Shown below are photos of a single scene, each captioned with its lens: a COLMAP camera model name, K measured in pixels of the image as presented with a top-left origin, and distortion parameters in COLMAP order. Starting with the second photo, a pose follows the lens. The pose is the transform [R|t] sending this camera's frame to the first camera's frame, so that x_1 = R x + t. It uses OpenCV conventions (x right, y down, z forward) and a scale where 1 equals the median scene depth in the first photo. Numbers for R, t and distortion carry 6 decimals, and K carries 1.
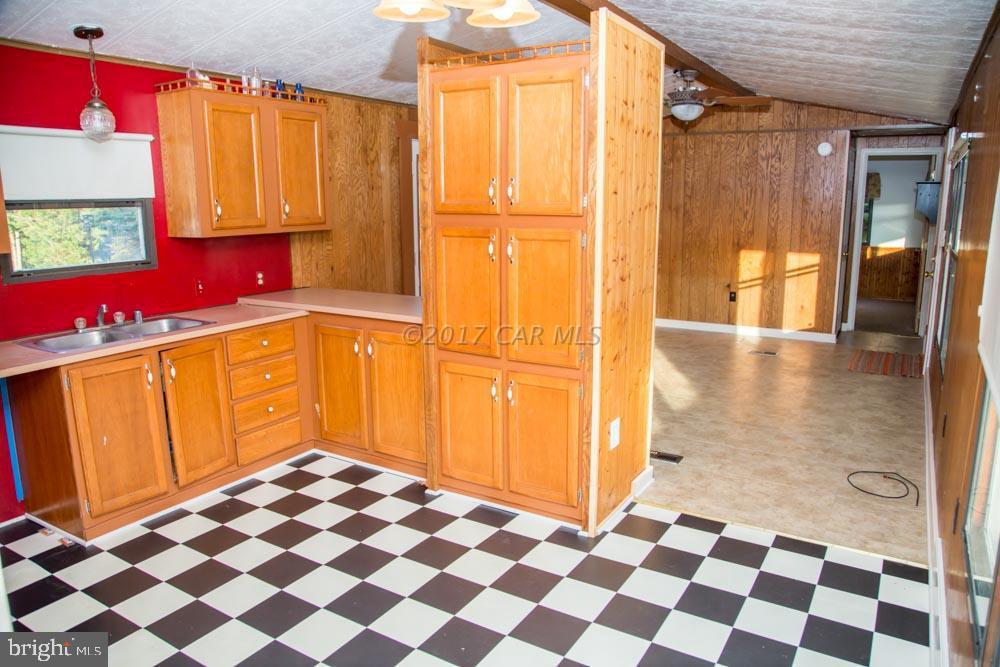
lens RADIAL K [[683.7, 0, 504.2], [0, 683.7, 334.6], [0, 0, 1]] dist [-0.098624, 0.028671]
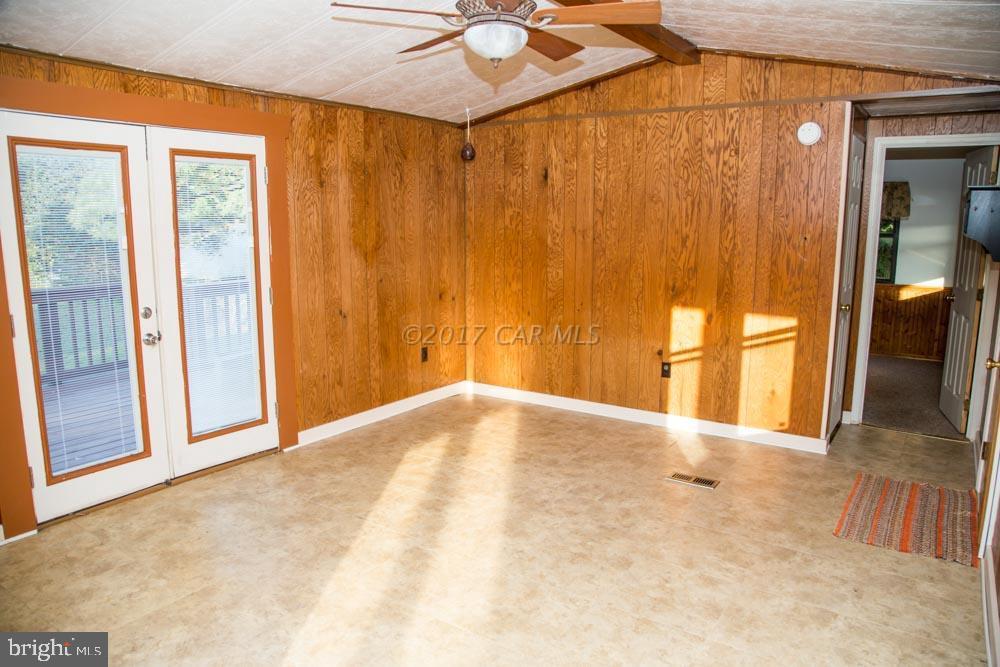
lens RADIAL K [[683.7, 0, 500.3], [0, 683.7, 333.5], [0, 0, 1]] dist [-0.098624, 0.028671]
pose [[0.998694, 0.017615, -0.047949, 0.229148], [-0.018763, 0.999545, -0.023617, -0.077875], [0.047511, 0.024486, 0.998571, 0.381842]]
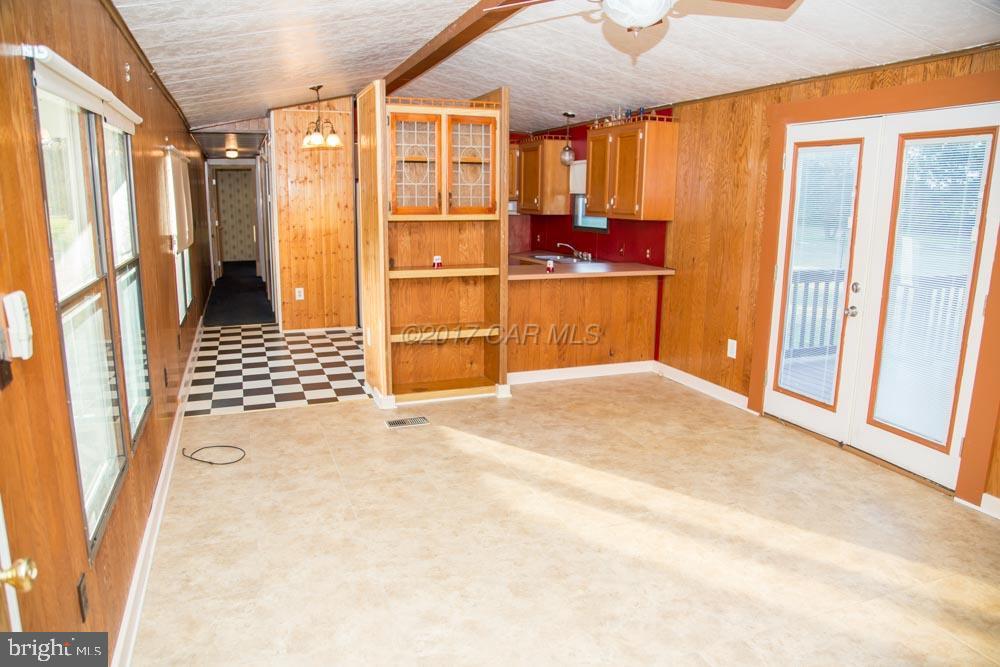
lens RADIAL K [[683.7, 0, 504.1], [0, 683.7, 336.7], [0, 0, 1]] dist [-0.098624, 0.028671]
pose [[-0.601992, 0.157238, -0.782868, 0.509128], [-0.163958, 0.935189, 0.313909, -0.171948], [0.781488, 0.317328, -0.537196, 0.868501]]
